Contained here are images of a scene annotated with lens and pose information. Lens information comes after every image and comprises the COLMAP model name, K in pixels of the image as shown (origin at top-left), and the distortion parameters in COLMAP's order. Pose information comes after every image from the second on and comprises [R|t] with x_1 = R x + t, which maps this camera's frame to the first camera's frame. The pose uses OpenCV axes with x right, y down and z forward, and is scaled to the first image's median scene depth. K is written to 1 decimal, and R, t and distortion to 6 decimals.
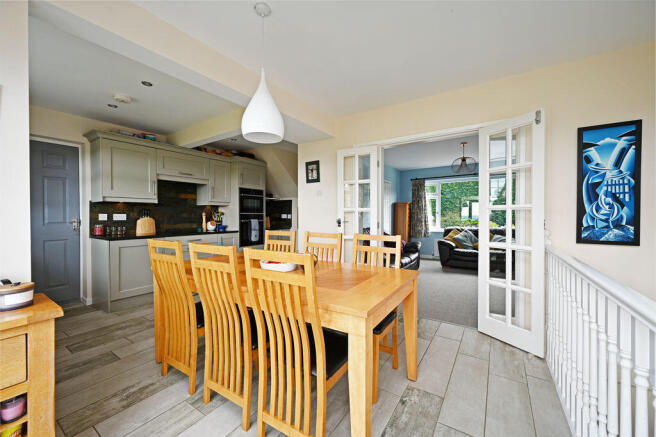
lens RADIAL K [[252.1, 0, 326.3], [0, 252.1, 219.3], [0, 0, 1]] dist [0.001571, -0.000010]
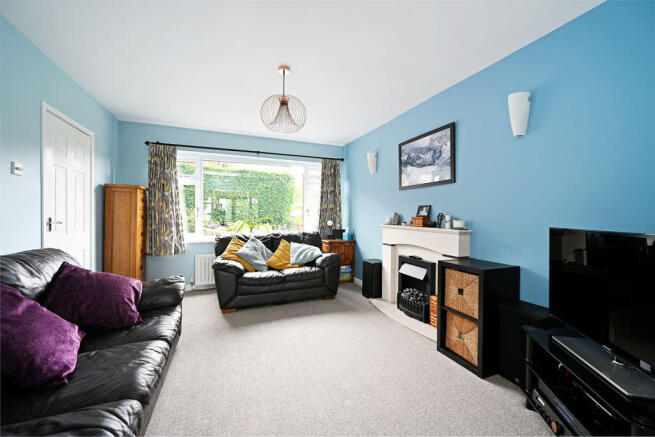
lens RADIAL K [[251.8, 0, 325.8], [0, 251.8, 218.2], [0, 0, 1]] dist [0.001571, -0.000010]
pose [[0.556217, -0.006751, 0.831010, 0.120903], [0.002915, 0.999977, 0.006172, -0.007984], [-0.831032, -0.001010, 0.556224, 0.437482]]
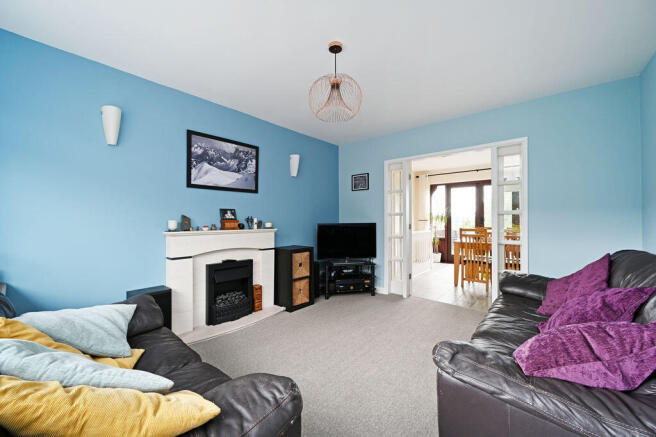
lens RADIAL K [[252.1, 0, 325.8], [0, 252.1, 213.9], [0, 0, 1]] dist [0.001571, -0.000010]
pose [[-0.988733, -0.000512, 0.149689, 0.334312], [-0.001365, 0.999983, -0.005597, -0.015175], [-0.149684, -0.005738, -0.988717, 0.946171]]
